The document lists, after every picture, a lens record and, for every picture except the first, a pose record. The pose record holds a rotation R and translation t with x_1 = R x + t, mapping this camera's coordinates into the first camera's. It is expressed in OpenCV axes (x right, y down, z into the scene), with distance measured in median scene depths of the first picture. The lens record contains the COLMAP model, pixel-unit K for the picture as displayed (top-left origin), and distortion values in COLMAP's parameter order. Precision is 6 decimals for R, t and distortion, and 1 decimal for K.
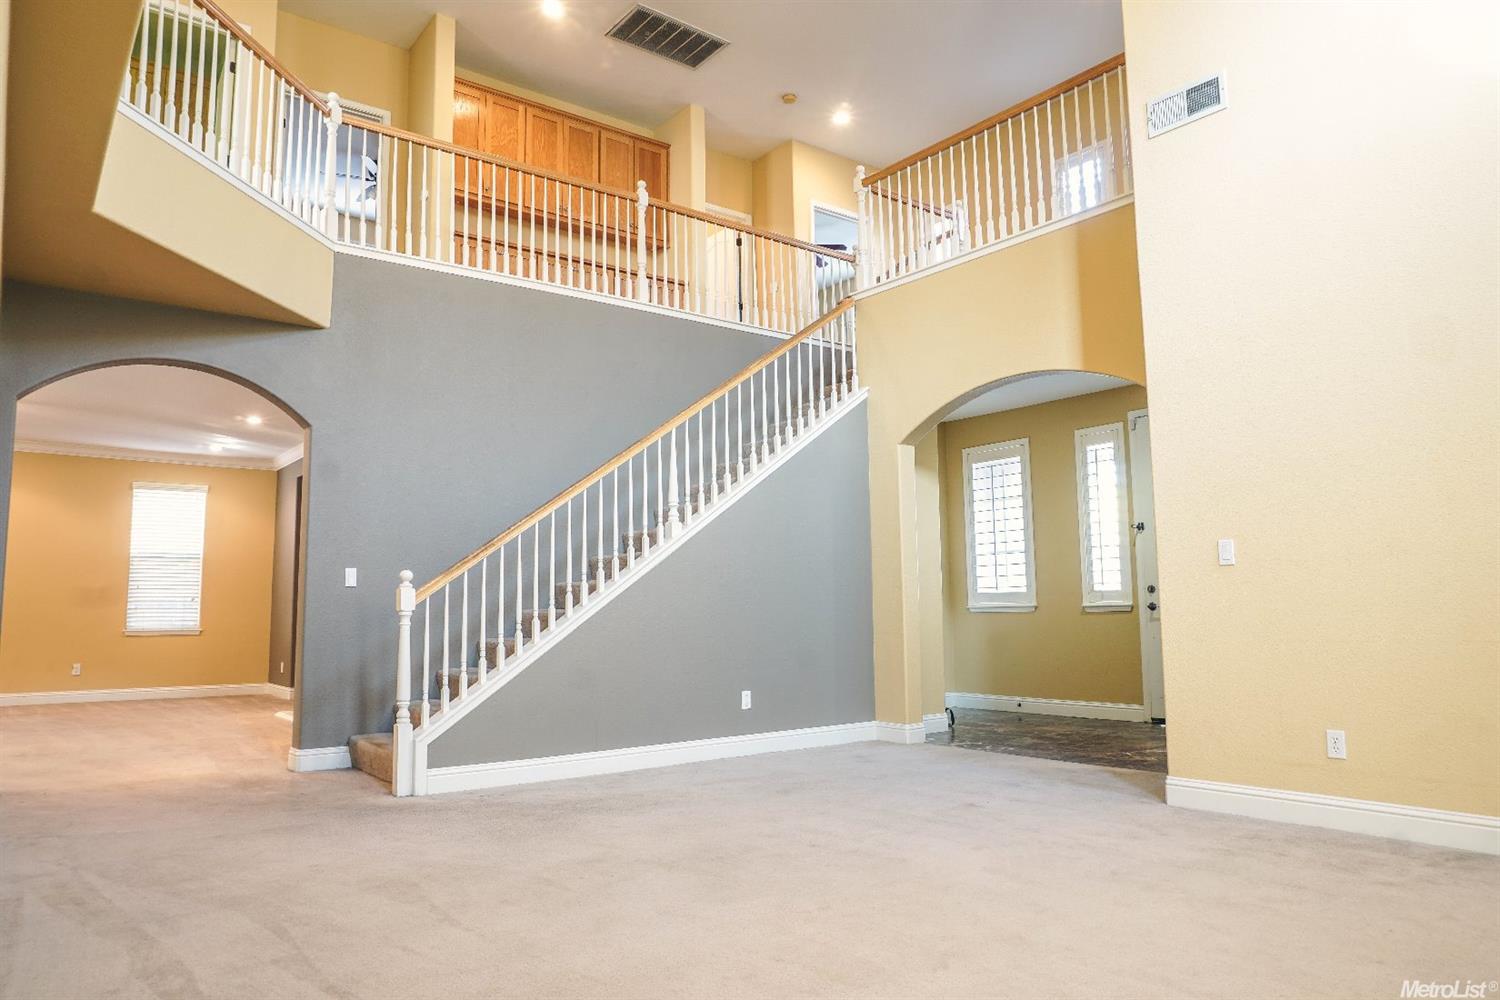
lens RADIAL K [[1003.0, 0, 754.2], [0, 1003.0, 505.9], [0, 0, 1]] dist [-0.046823, 0.009740]
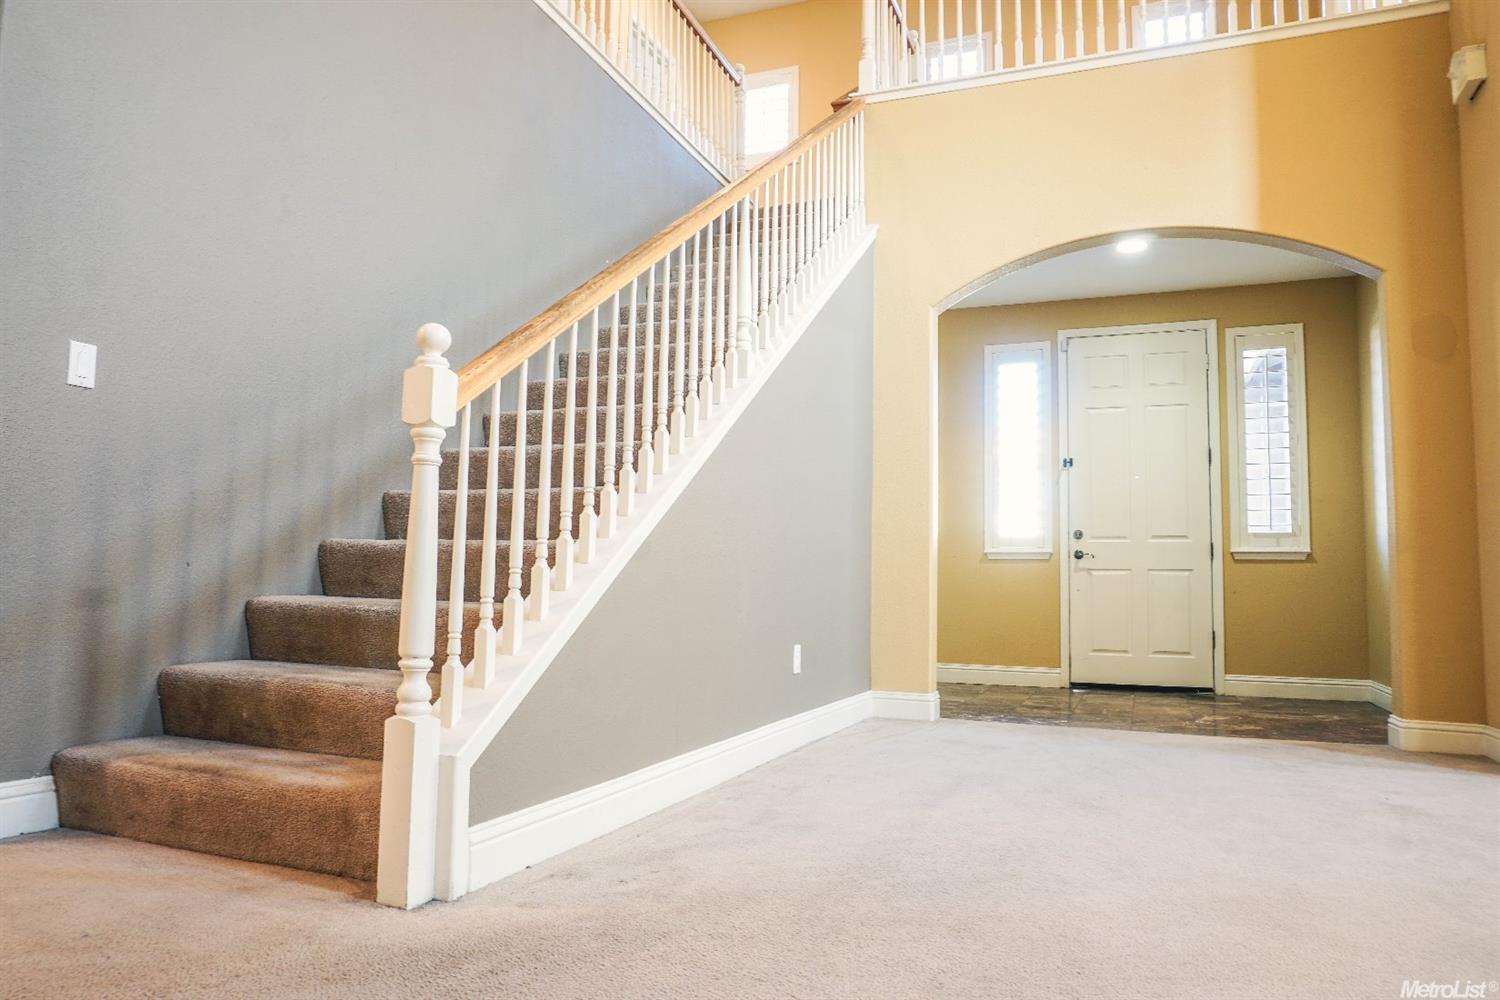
lens RADIAL K [[1003.0, 0, 752.9], [0, 1003.0, 493.5], [0, 0, 1]] dist [-0.046823, 0.009740]
pose [[0.853786, 0.081129, 0.514263, -0.359595], [-0.086039, 0.996189, -0.014314, 0.103419], [-0.513465, -0.032025, 0.857513, 0.489004]]
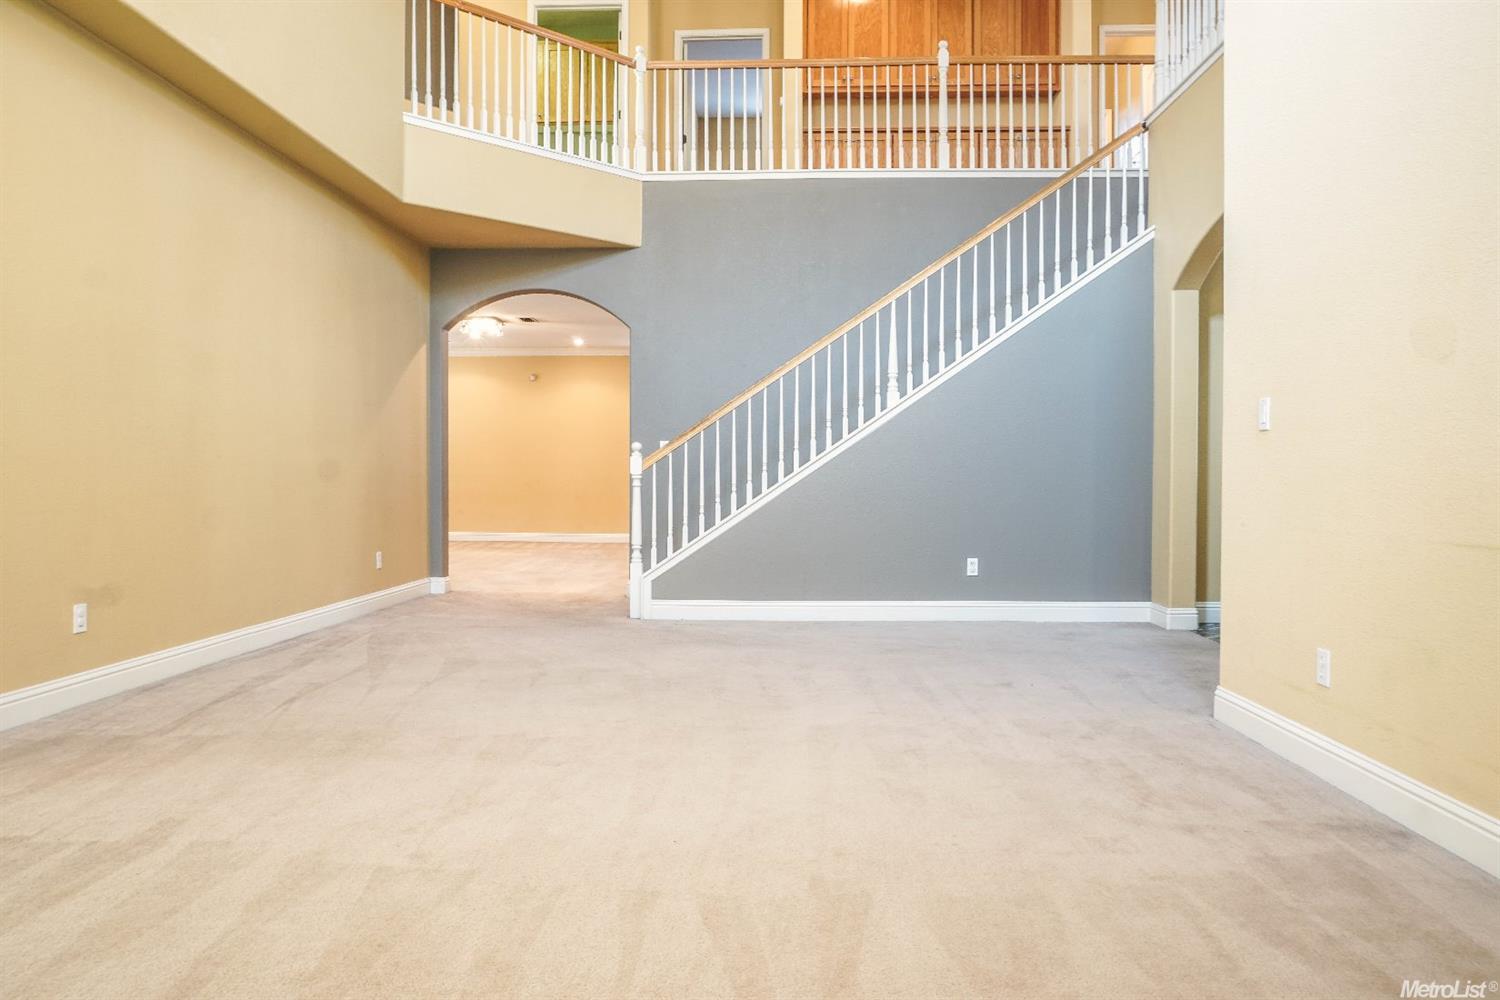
lens RADIAL K [[1003.0, 0, 749.7], [0, 1003.0, 493.9], [0, 0, 1]] dist [-0.046823, 0.009740]
pose [[0.757363, 0.026809, -0.652443, 0.478093], [0.056133, 0.992785, 0.105953, 0.002601], [0.650576, -0.116869, 0.750395, 0.113461]]
